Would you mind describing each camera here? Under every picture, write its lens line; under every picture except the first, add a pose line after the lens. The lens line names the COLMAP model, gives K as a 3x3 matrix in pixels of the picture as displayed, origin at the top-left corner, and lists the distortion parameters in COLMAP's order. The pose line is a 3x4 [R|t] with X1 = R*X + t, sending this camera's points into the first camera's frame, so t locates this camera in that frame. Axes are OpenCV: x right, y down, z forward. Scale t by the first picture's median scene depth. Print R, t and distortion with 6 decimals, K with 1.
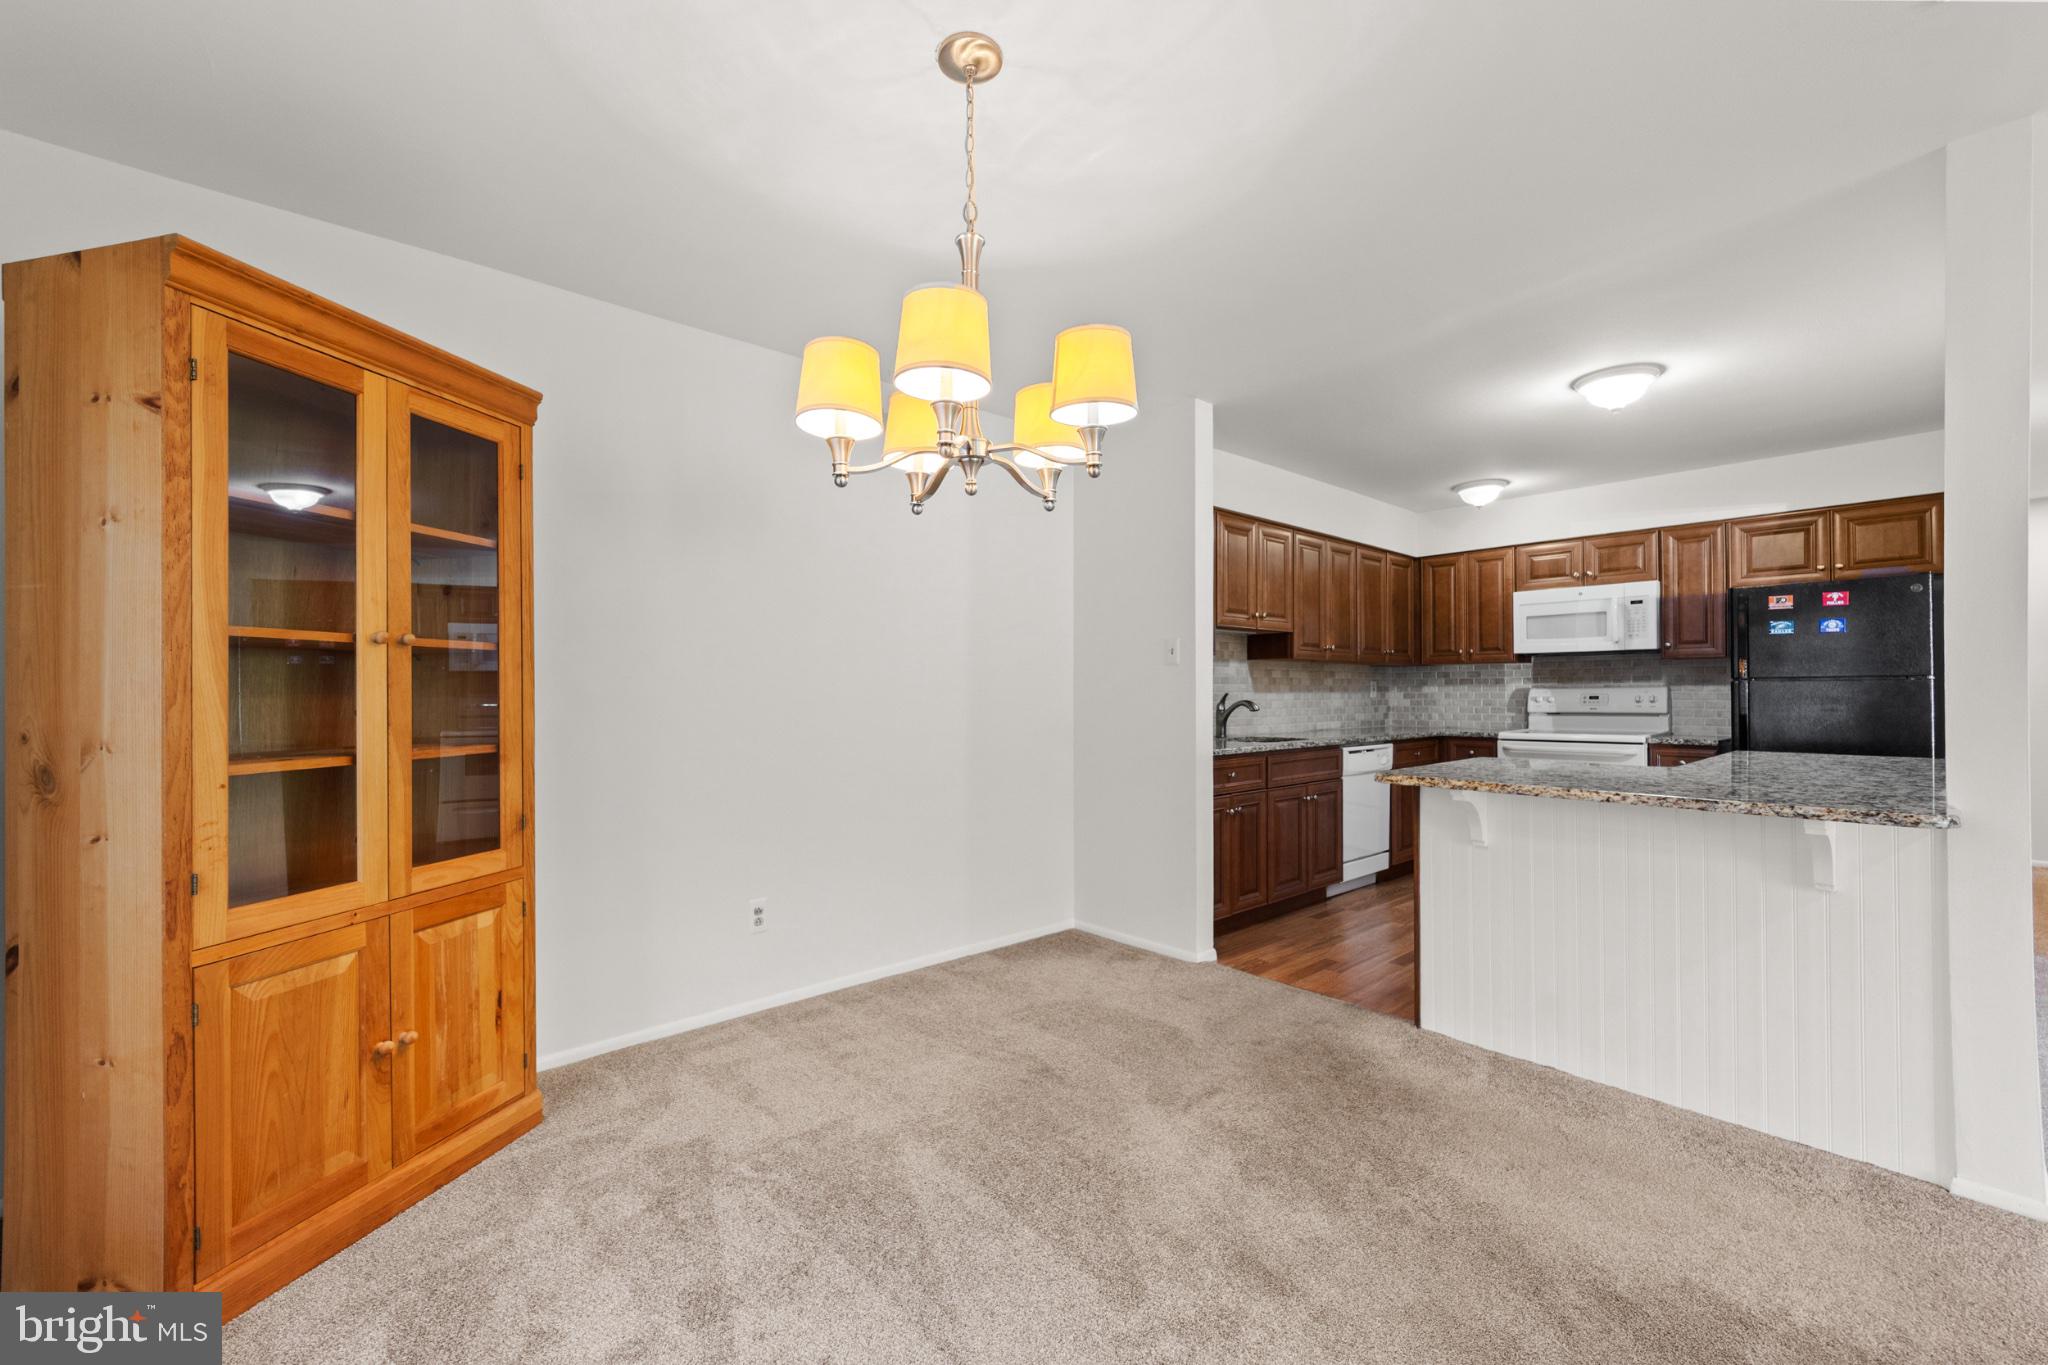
lens RADIAL K [[823.2, 0, 1018.5], [0, 823.2, 684.8], [0, 0, 1]] dist [-0.000512, -0.001031]
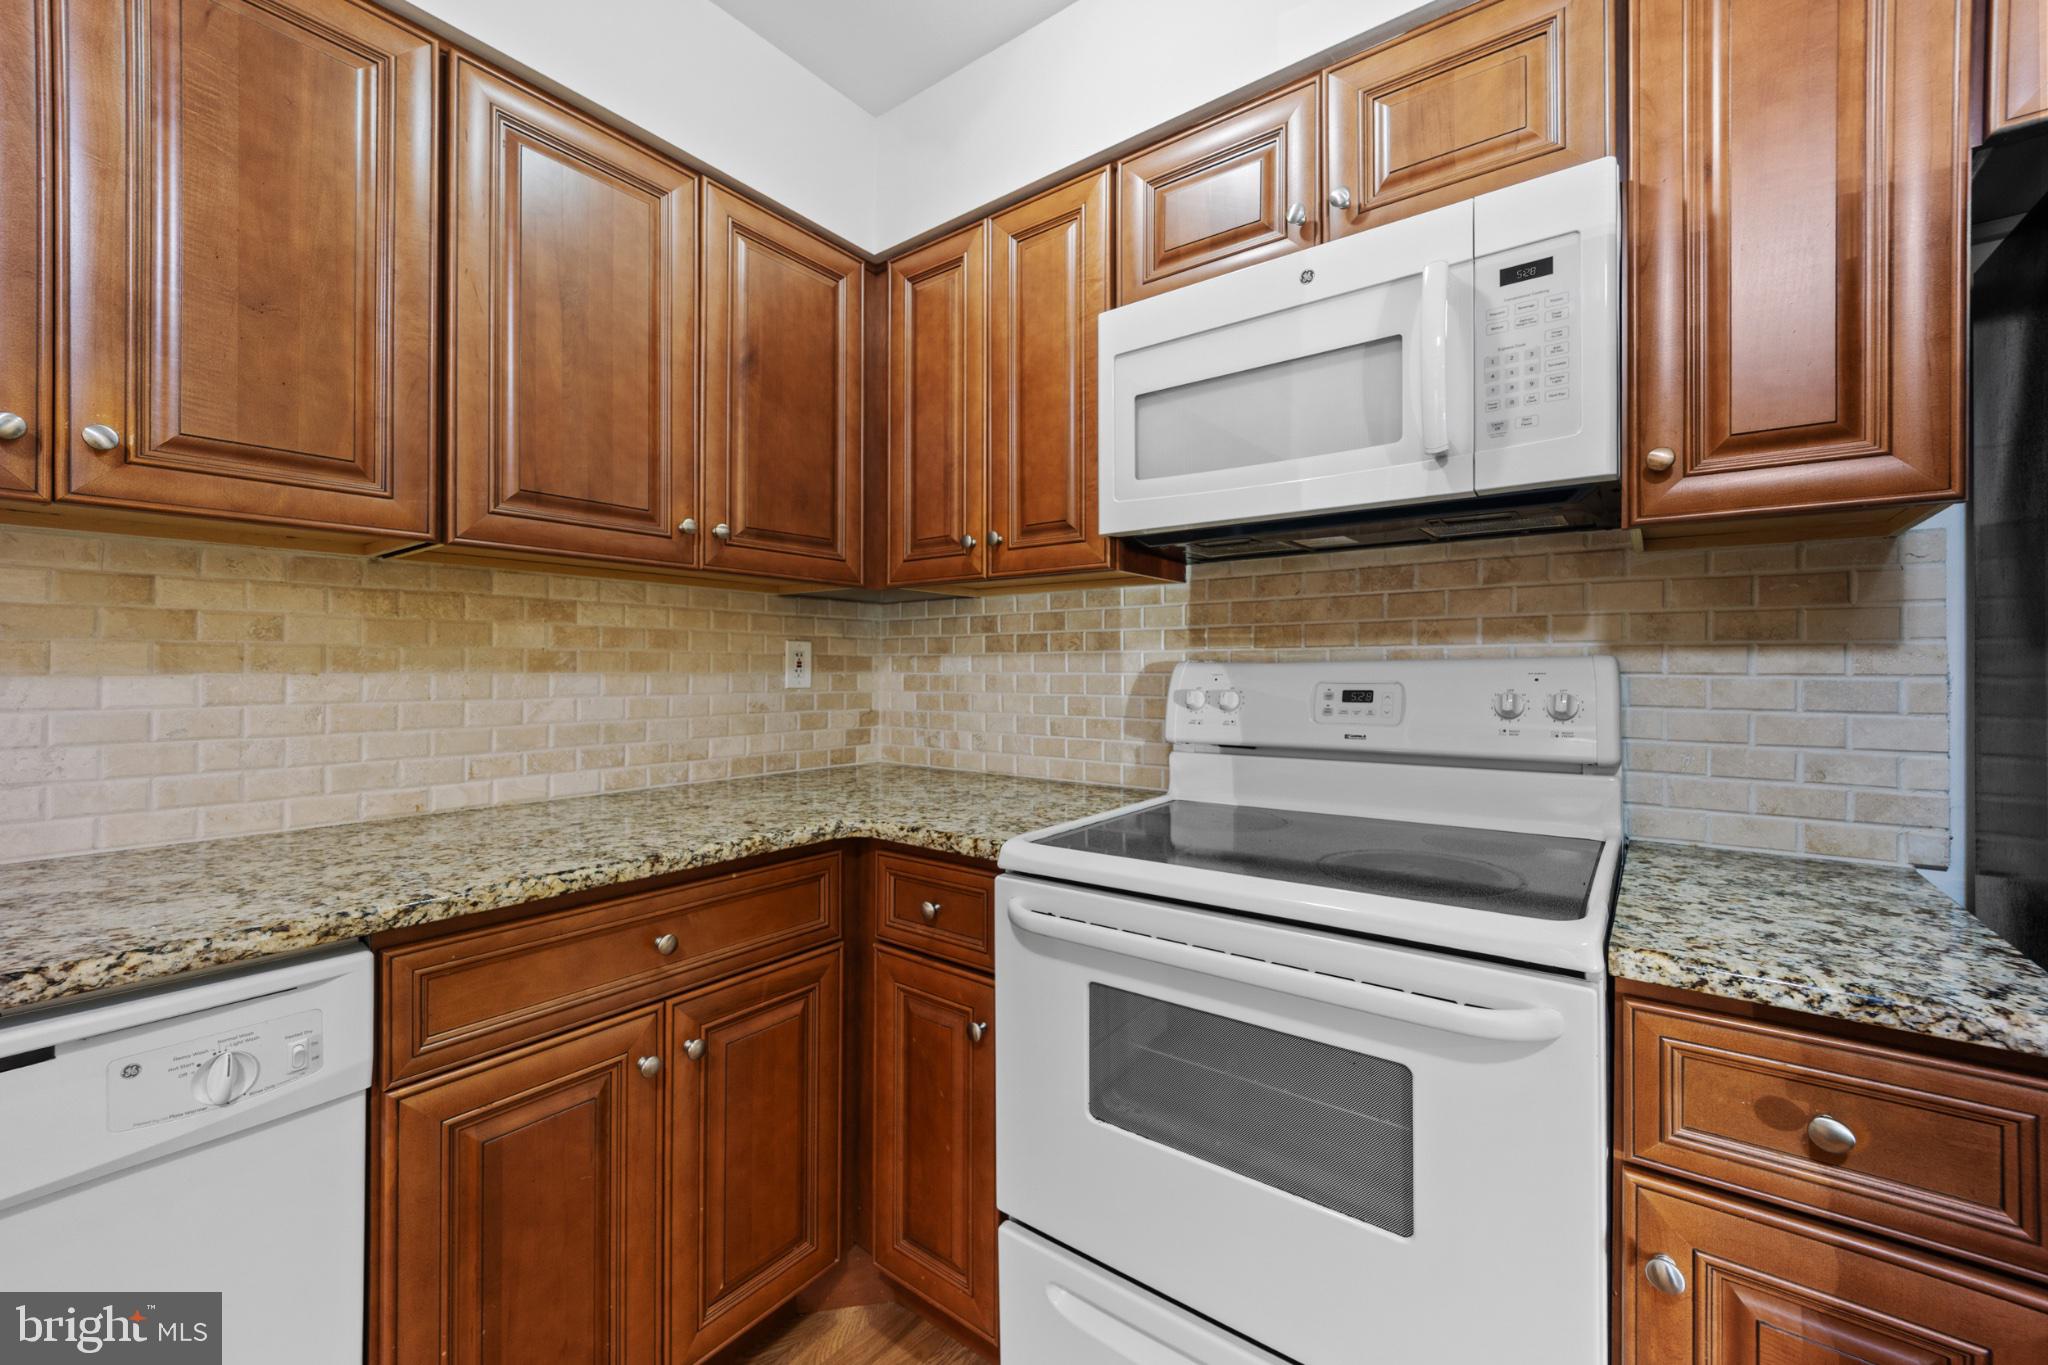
lens RADIAL K [[823.2, 0, 1027.4], [0, 823.2, 666.3], [0, 0, 1]] dist [-0.000512, -0.001031]
pose [[0.979222, 0.005125, 0.202724, 0.542100], [-0.006003, 0.999975, 0.003714, 0.005347], [-0.202700, -0.004854, 0.979229, 0.761923]]
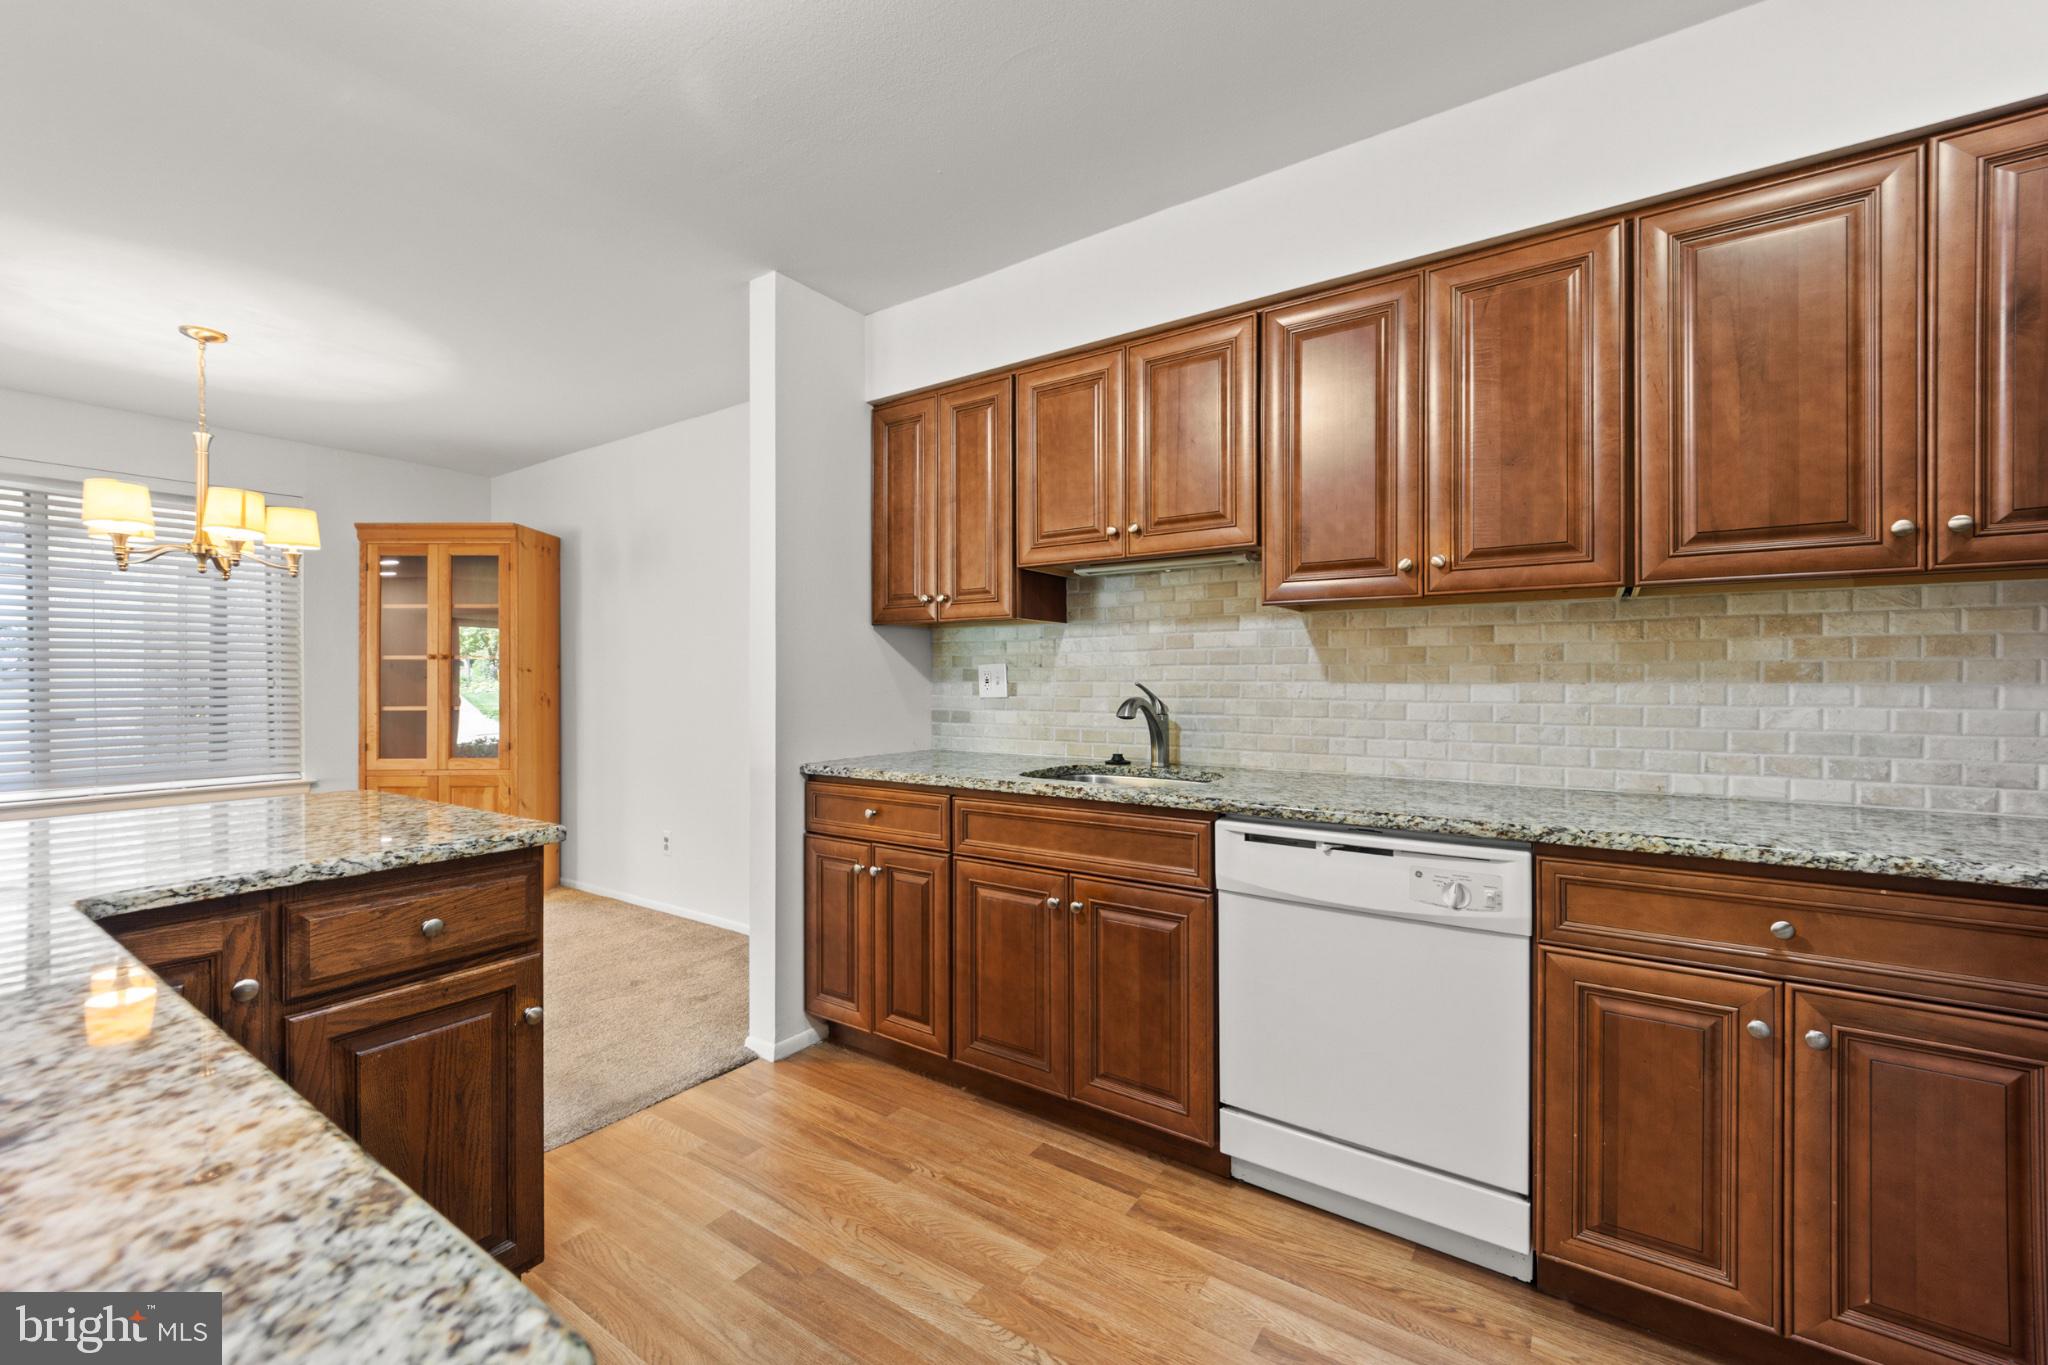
lens RADIAL K [[823.2, 0, 1012.5], [0, 823.2, 681.9], [0, 0, 1]] dist [-0.000512, -0.001031]
pose [[0.249275, 0.005115, -0.968419, 0.675476], [0.008666, 0.999934, 0.007513, 0.004294], [0.968394, -0.010265, 0.249214, 0.715488]]
